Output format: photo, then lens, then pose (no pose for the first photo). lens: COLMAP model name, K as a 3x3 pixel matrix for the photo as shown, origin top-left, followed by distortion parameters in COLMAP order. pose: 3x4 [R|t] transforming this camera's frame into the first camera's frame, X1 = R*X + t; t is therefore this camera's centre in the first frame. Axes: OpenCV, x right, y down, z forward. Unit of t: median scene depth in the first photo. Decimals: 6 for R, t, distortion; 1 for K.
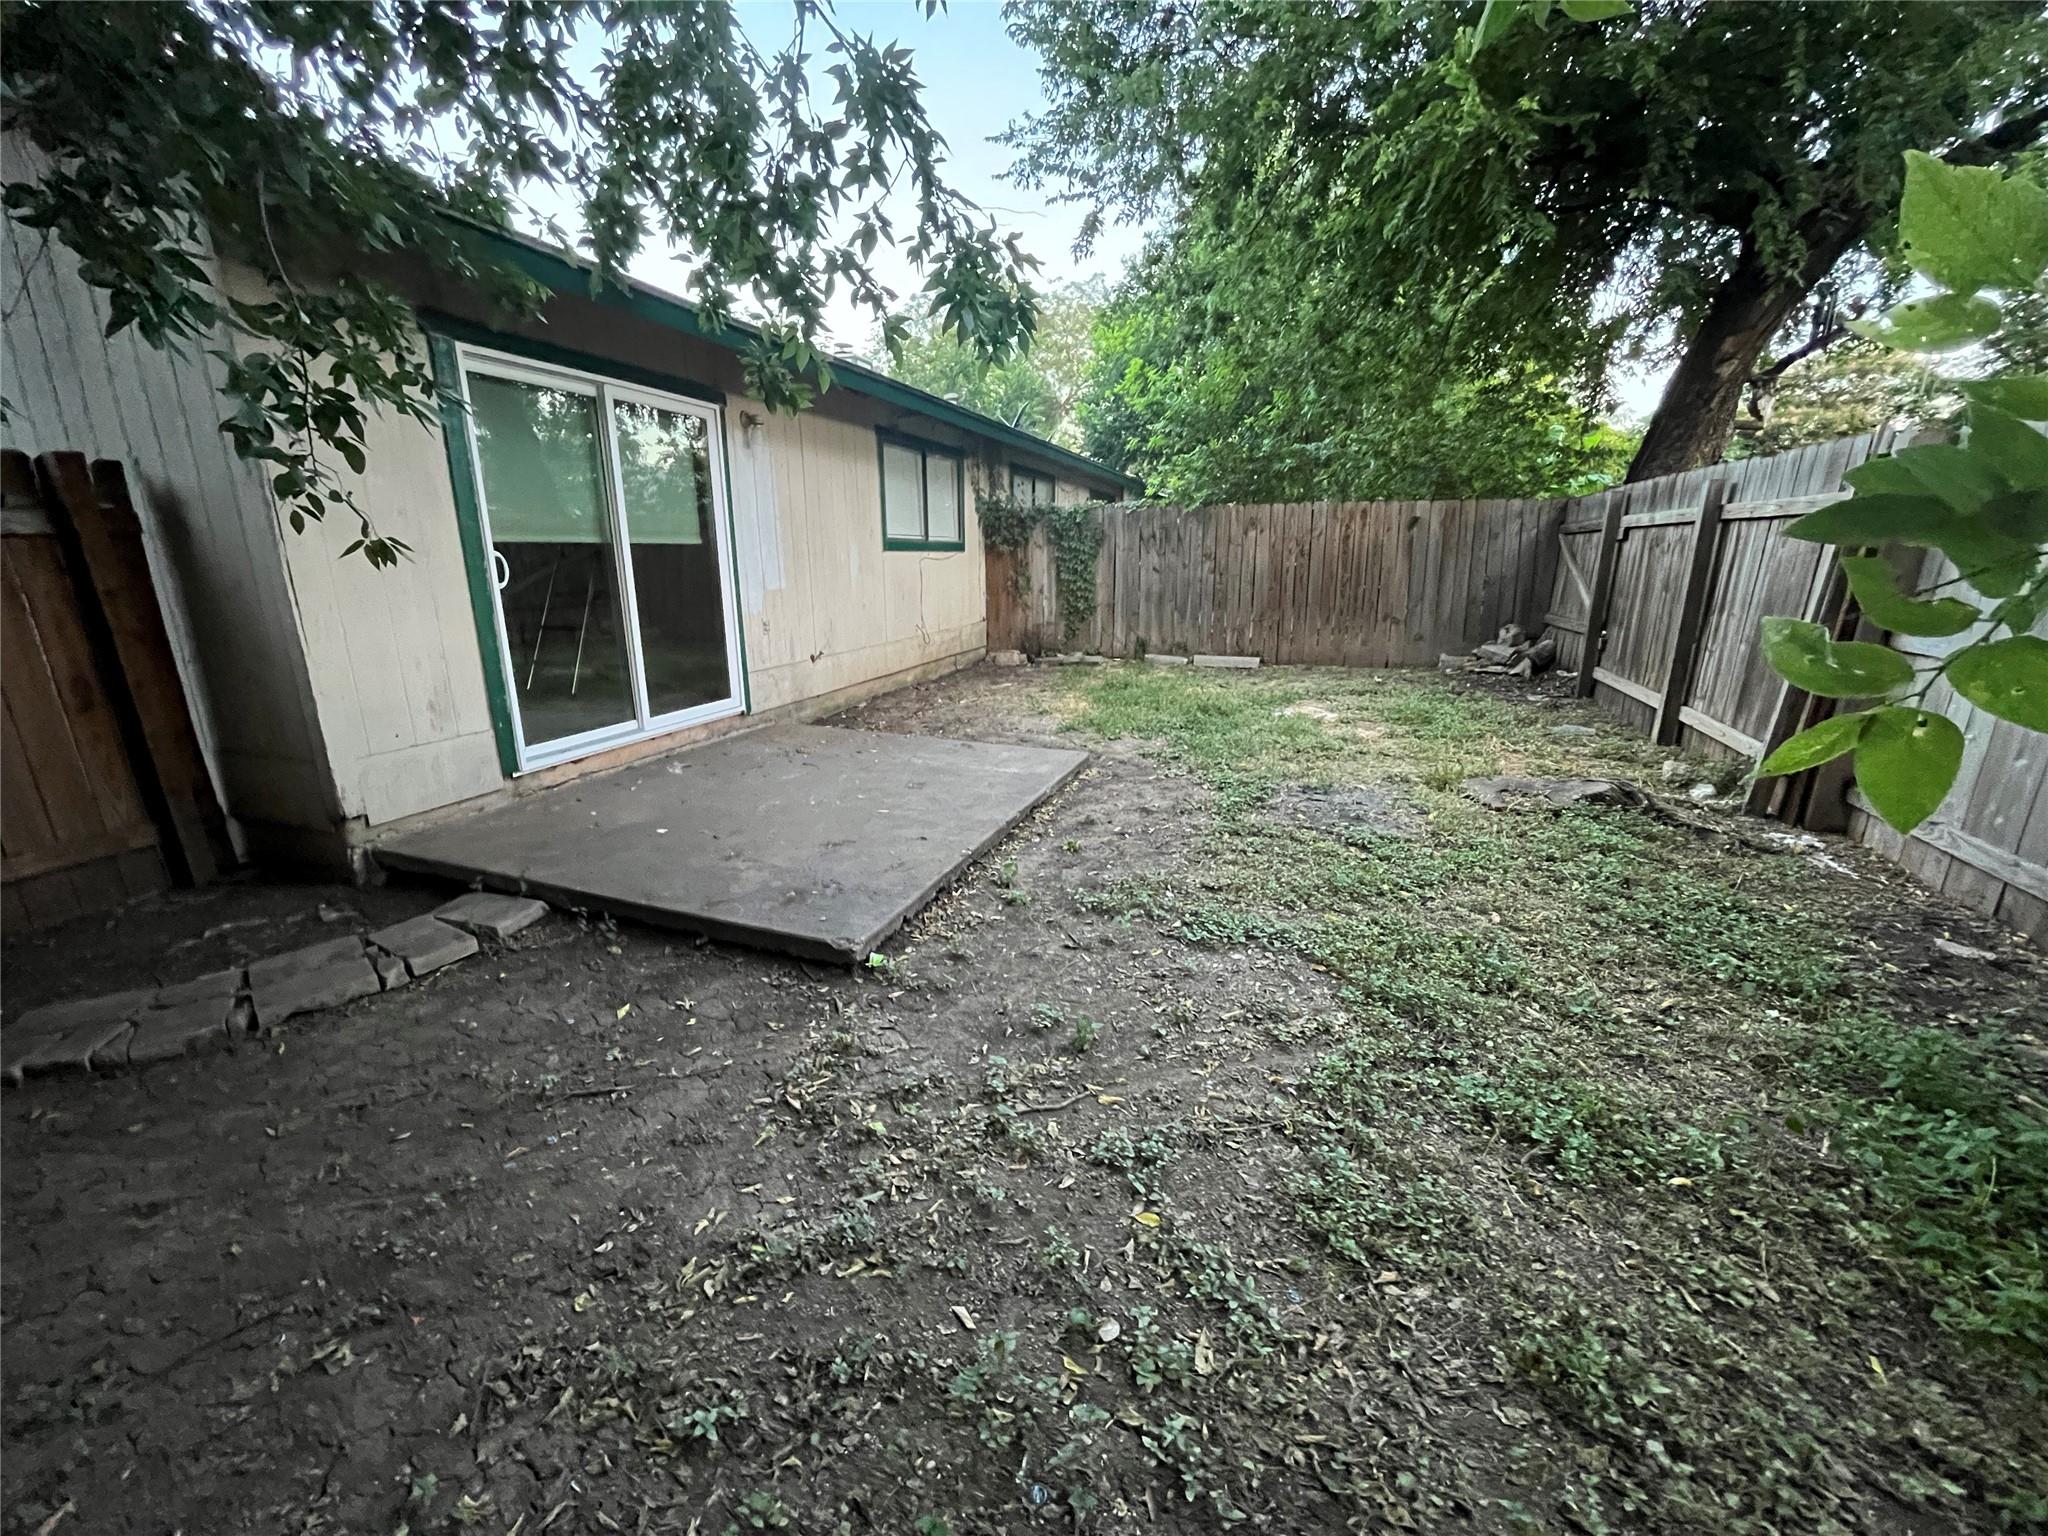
lens RADIAL K [[825.7, 0, 1020.5], [0, 825.7, 774.9], [0, 0, 1]] dist [-0.001871, -0.000143]
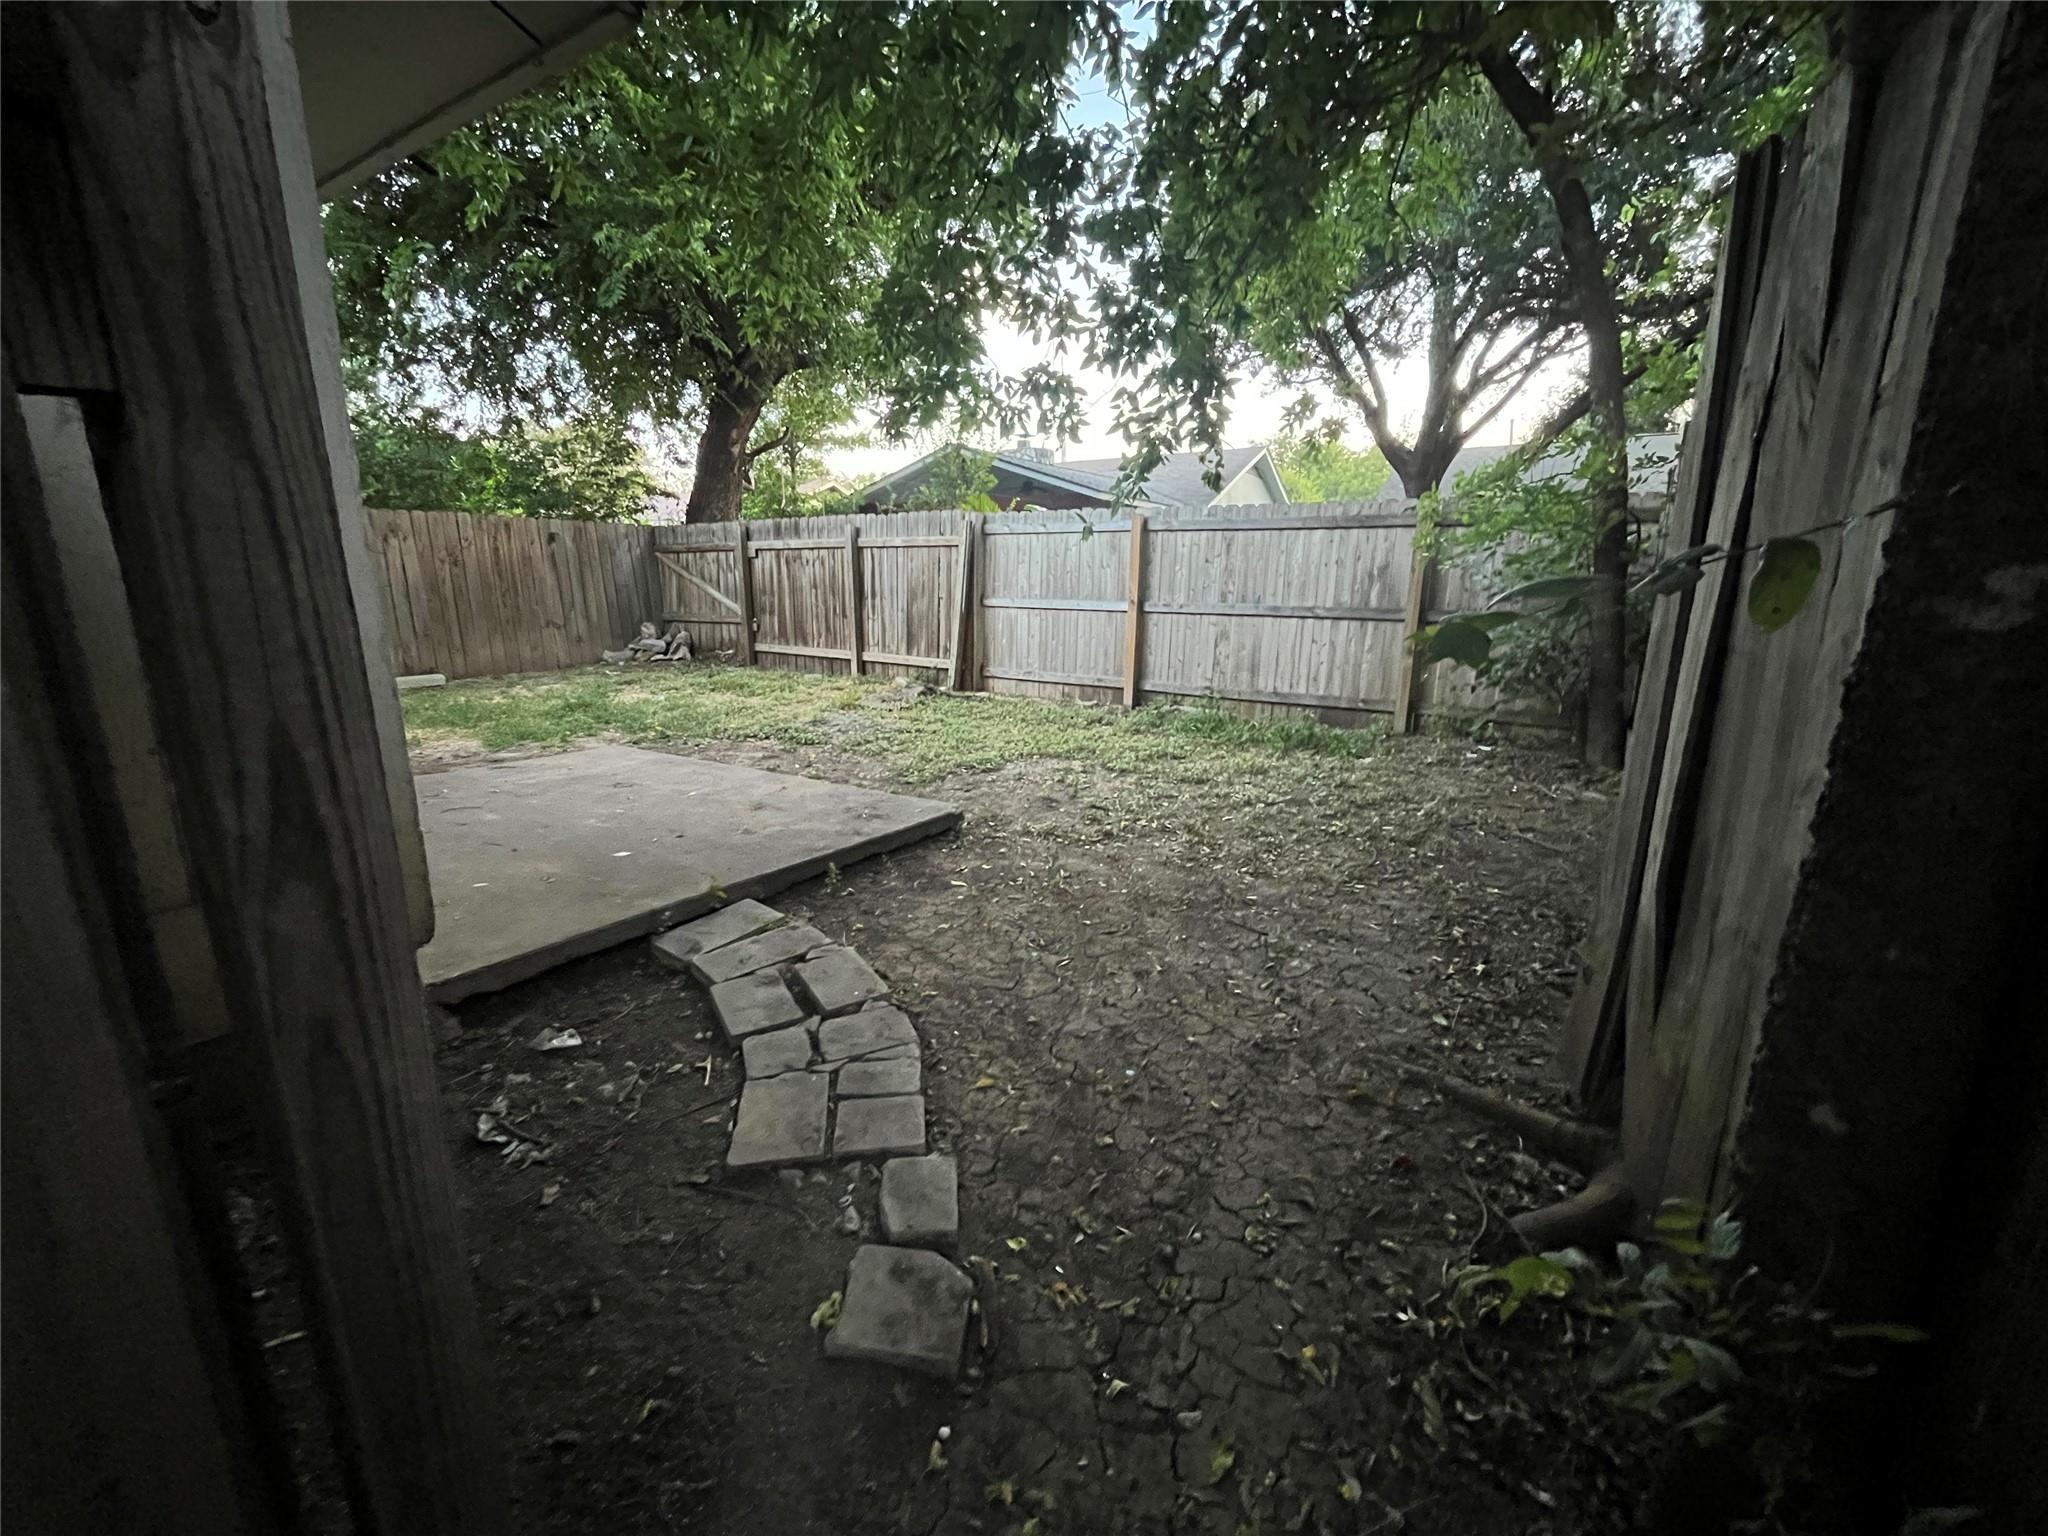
lens RADIAL K [[825.7, 0, 1018.2], [0, 825.7, 772.4], [0, 0, 1]] dist [-0.001871, -0.000143]
pose [[0.236047, -0.216604, 0.947293, -0.635245], [0.249238, 0.955725, 0.156427, -0.024775], [-0.939235, 0.199177, 0.279582, 0.196833]]
